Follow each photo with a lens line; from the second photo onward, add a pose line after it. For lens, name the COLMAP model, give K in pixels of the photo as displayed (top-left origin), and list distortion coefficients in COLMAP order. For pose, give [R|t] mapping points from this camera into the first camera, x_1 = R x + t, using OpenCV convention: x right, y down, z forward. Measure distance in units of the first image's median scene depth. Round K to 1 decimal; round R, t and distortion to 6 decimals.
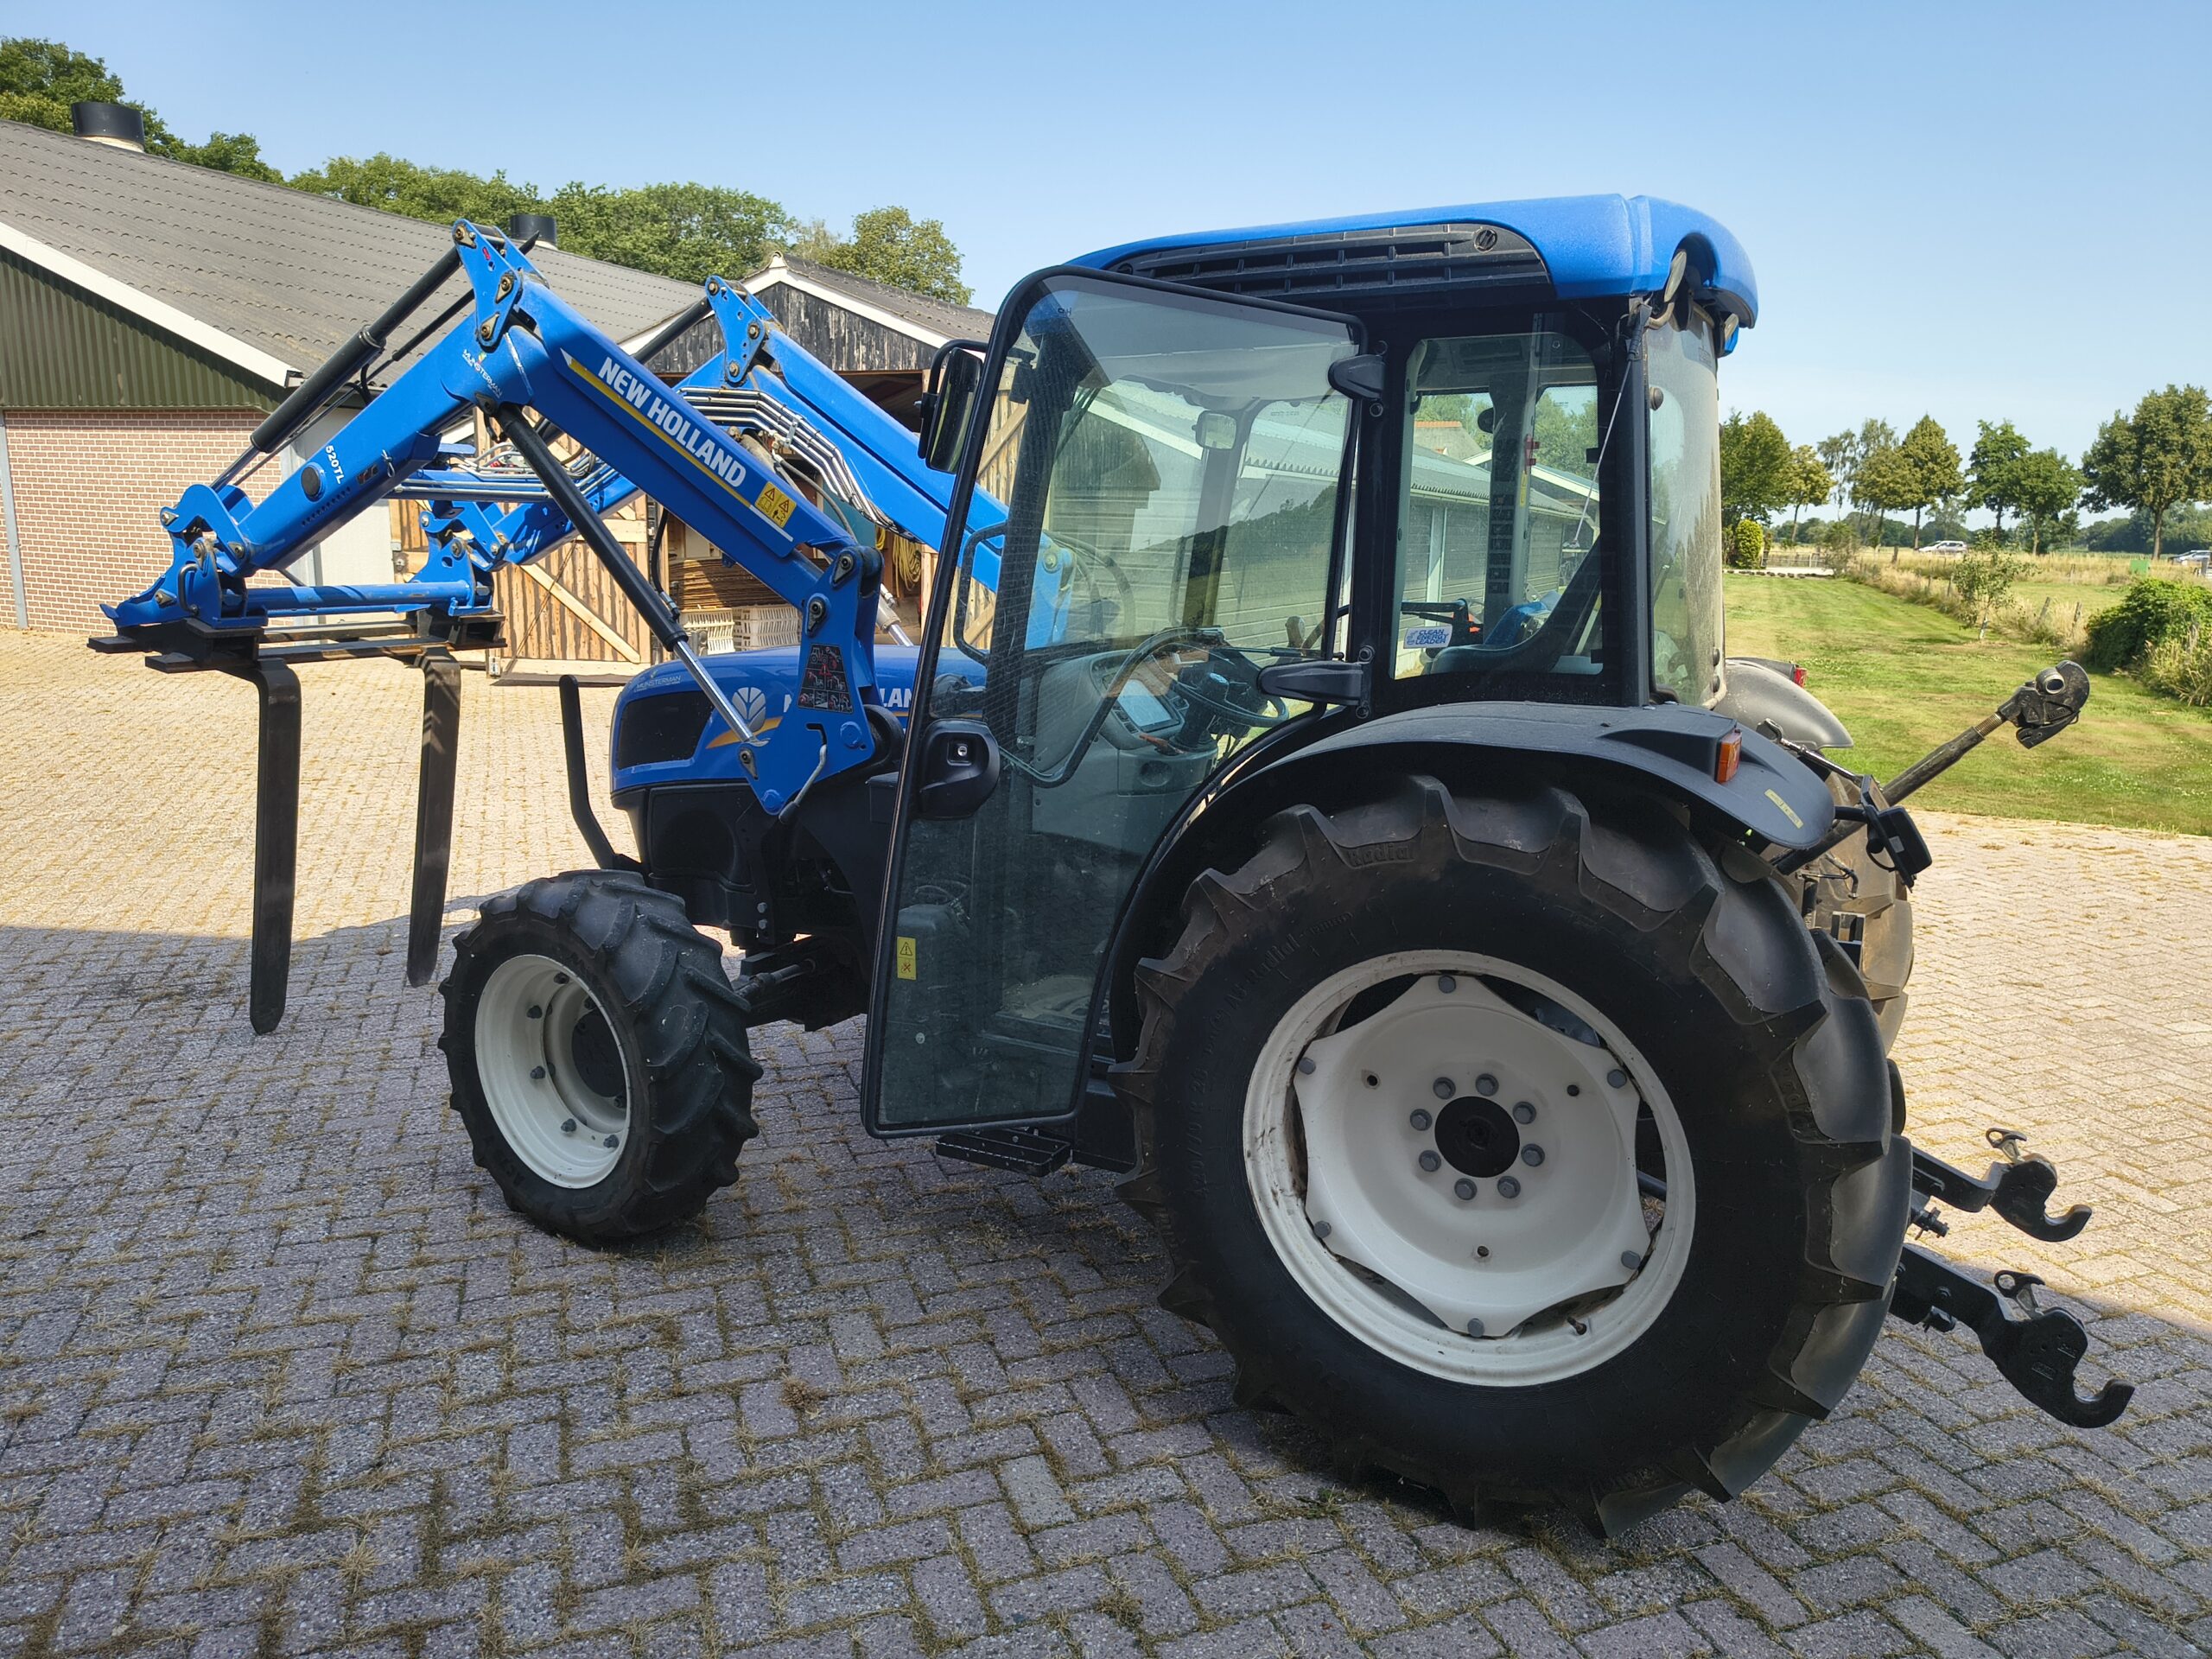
lens RADIAL K [[1526.5, 0, 1121.2], [0, 1526.5, 844.1], [0, 0, 1]] dist [0.025950, -0.024700]
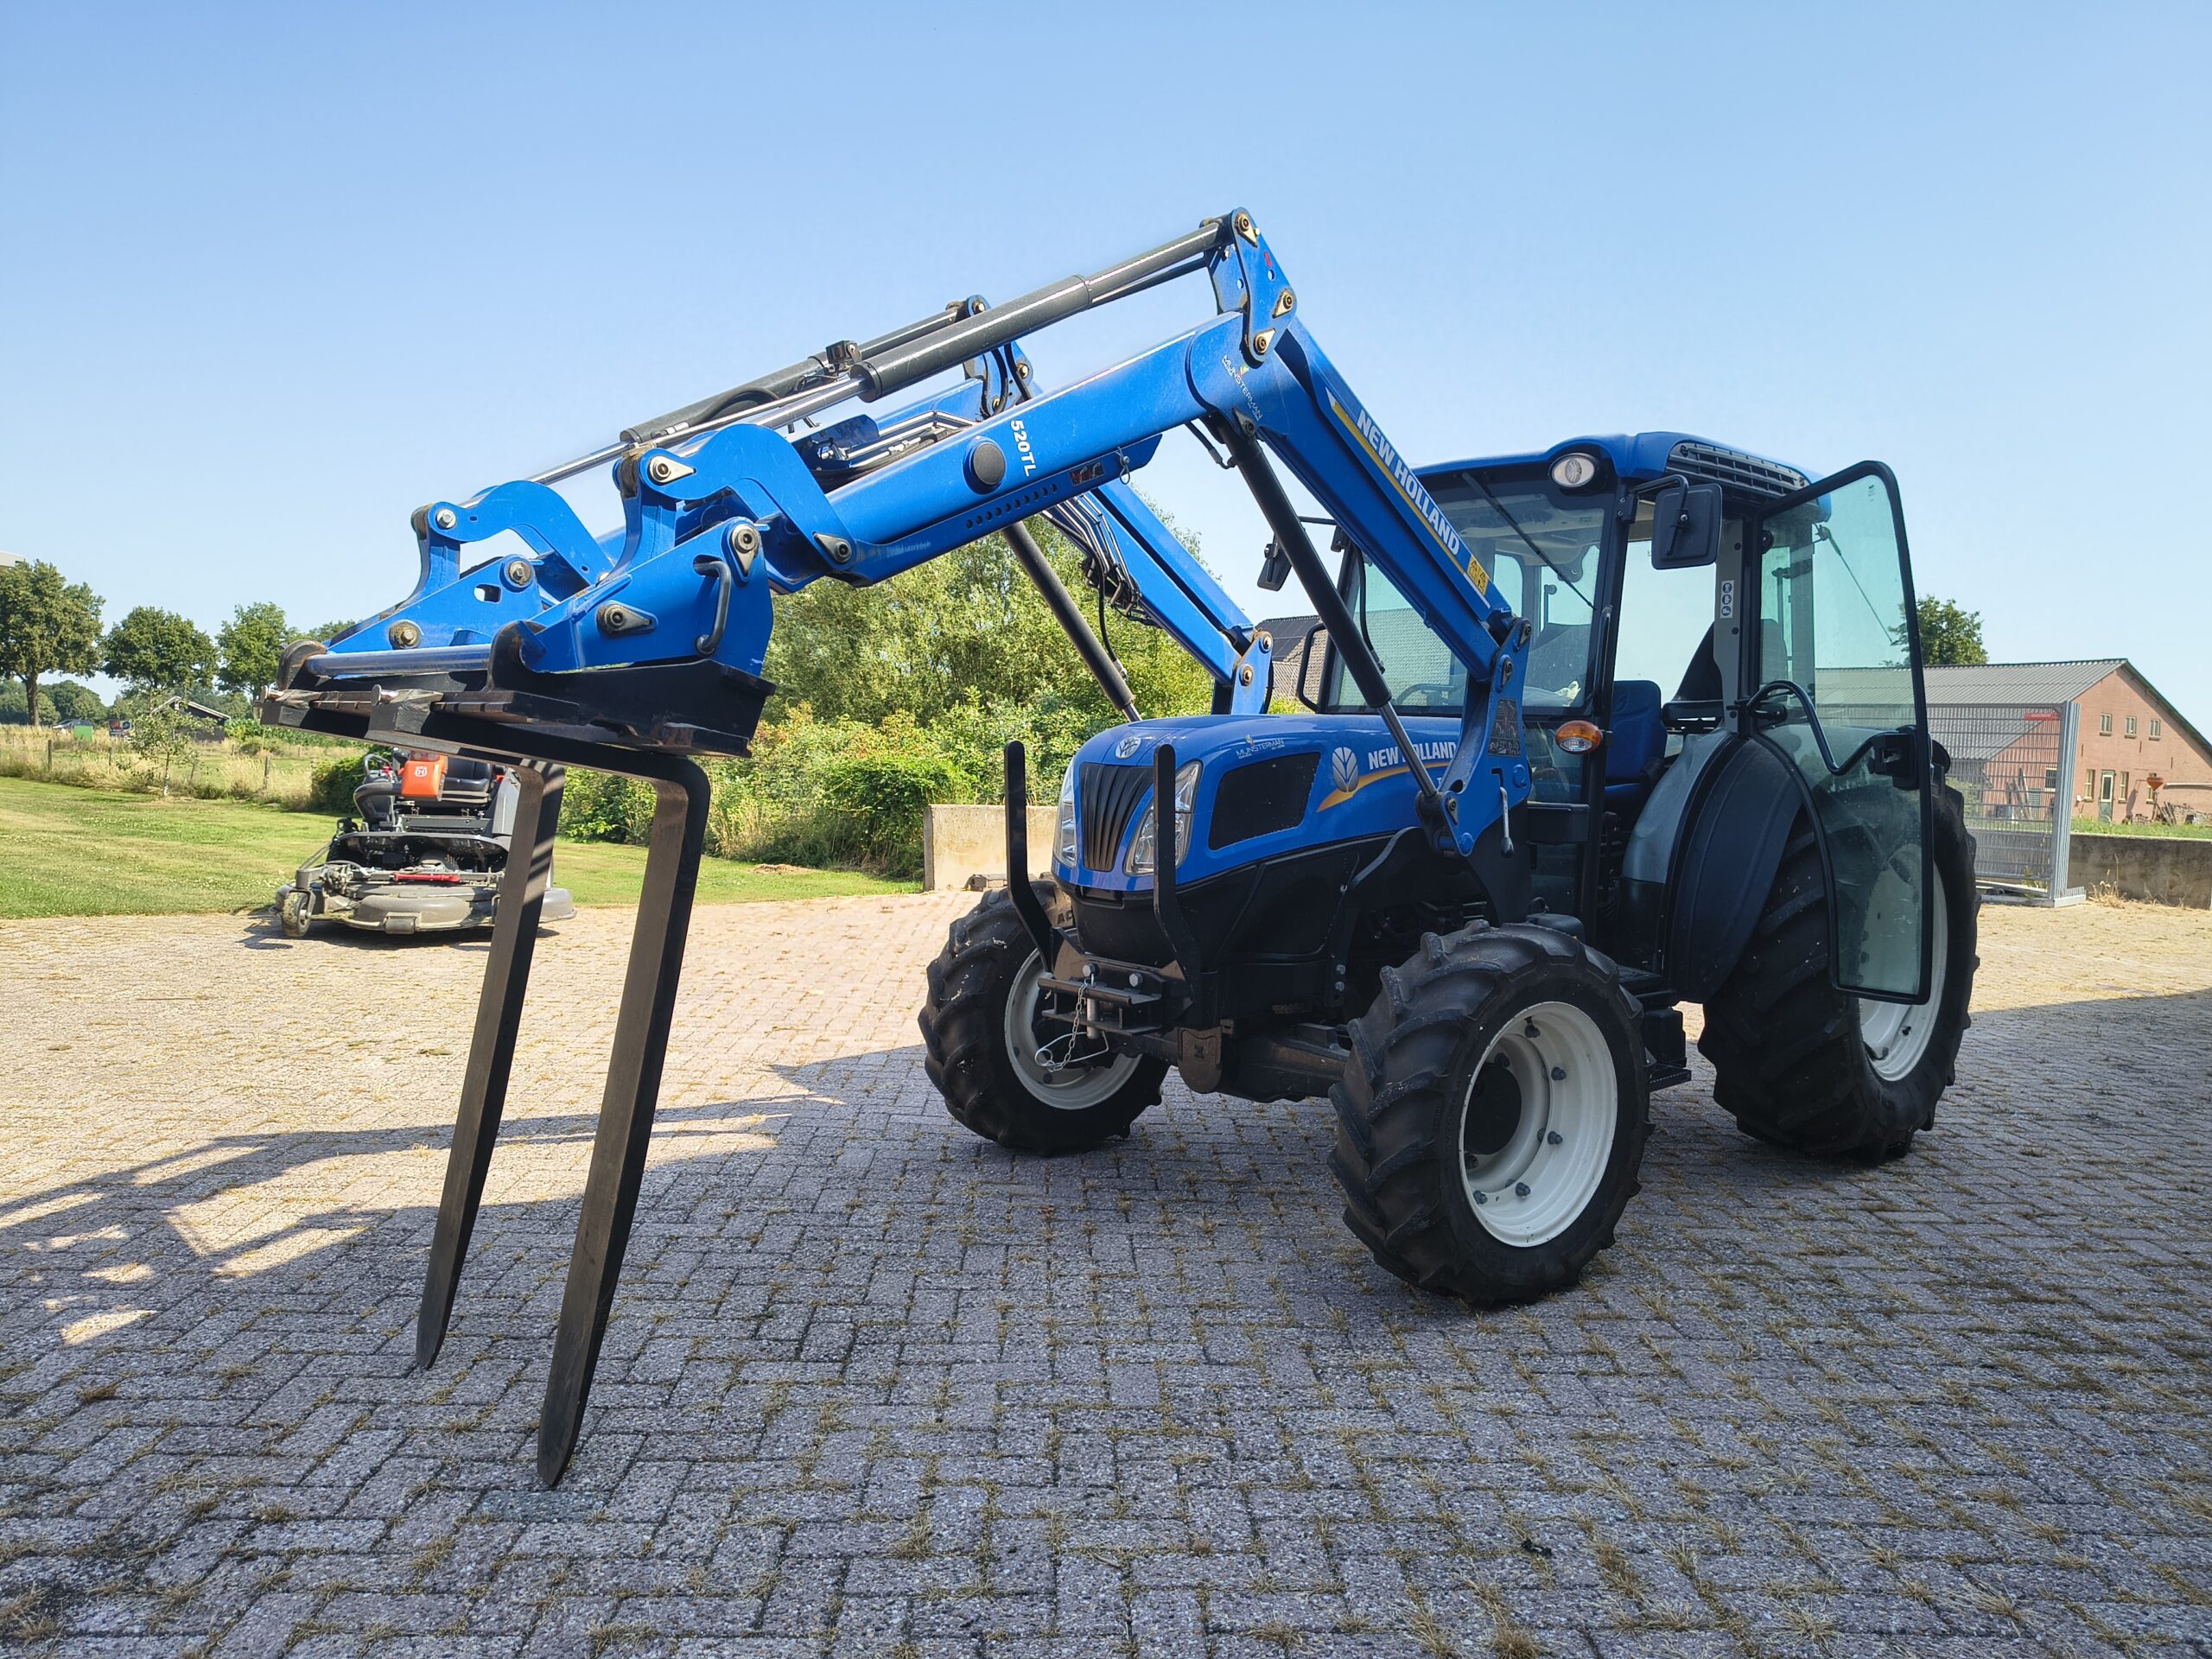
lens RADIAL K [[1526.5, 0, 1091.7], [0, 1526.5, 833.2], [0, 0, 1]] dist [0.025950, -0.024700]
pose [[0.345782, -0.058412, 0.936495, -1.299754], [0.167232, 0.985918, -0.000253, -0.077302], [-0.923292, 0.156699, 0.350681, 0.842489]]
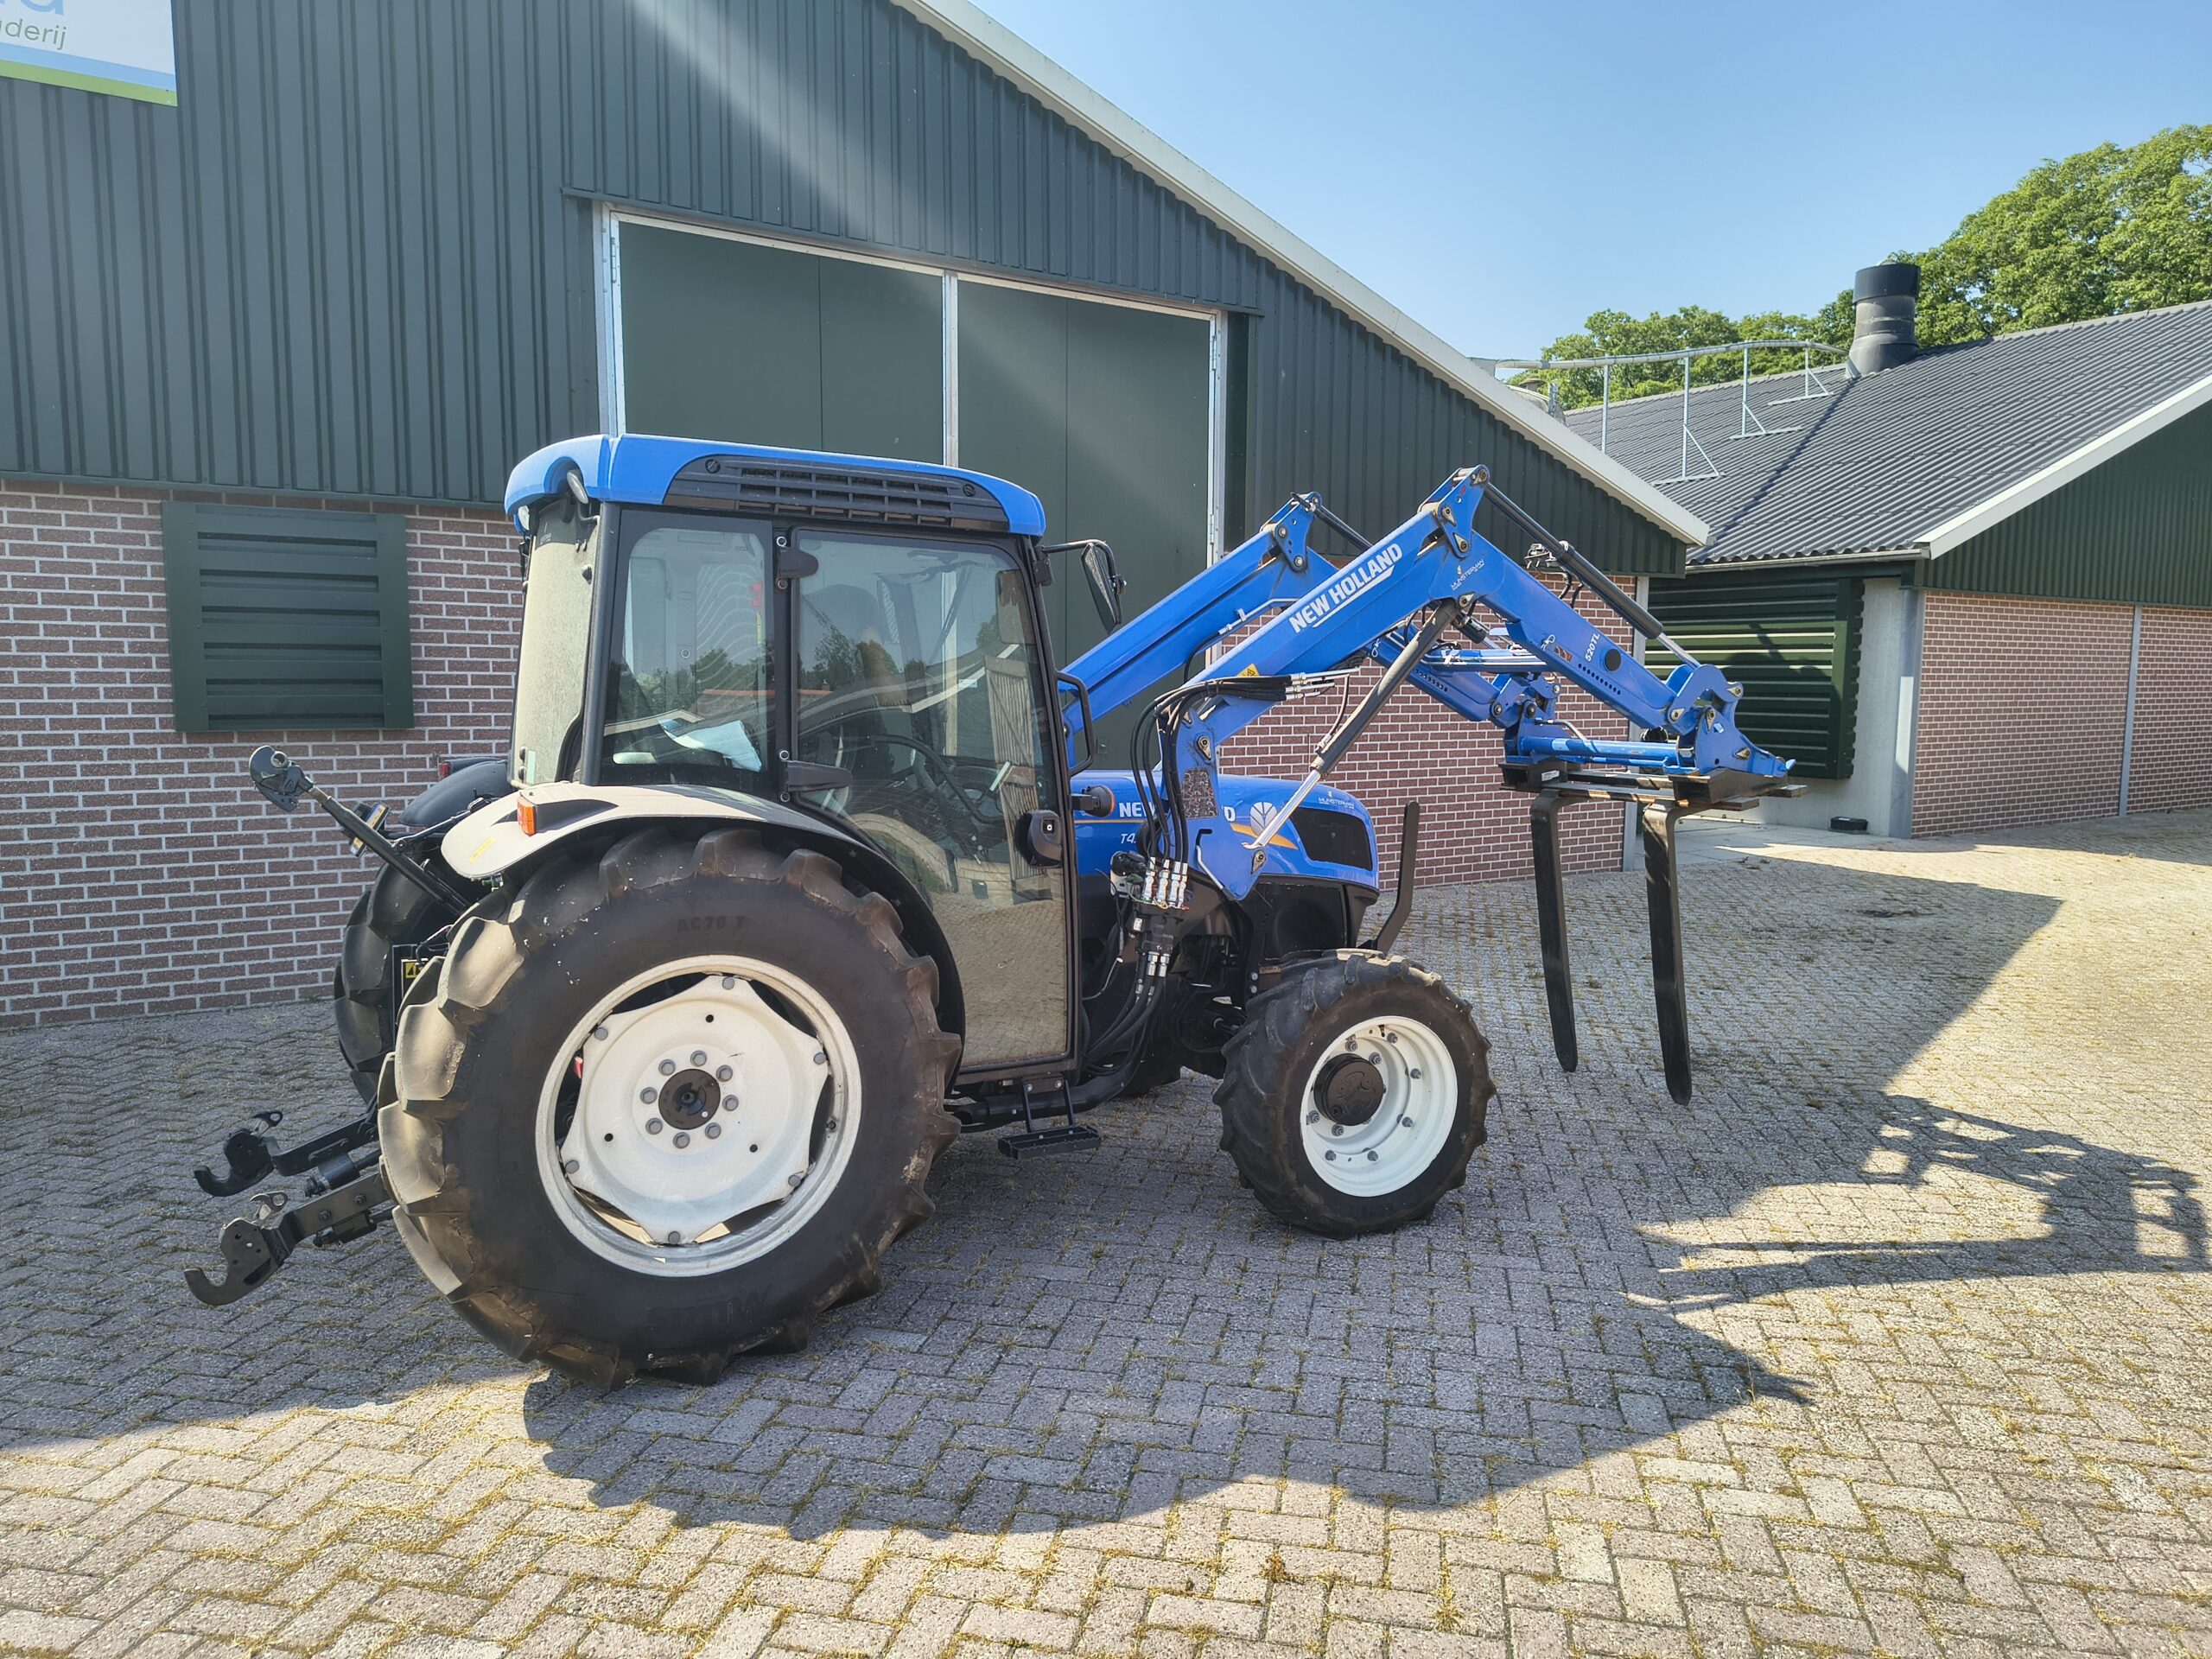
lens RADIAL K [[1526.5, 0, 1111.9], [0, 1526.5, 845.4], [0, 0, 1]] dist [0.025950, -0.024700]
pose [[-0.542263, 0.067083, -0.837527, 1.019645], [-0.194438, 0.959730, 0.202761, -0.344227], [0.817401, 0.272797, -0.507383, 1.753190]]
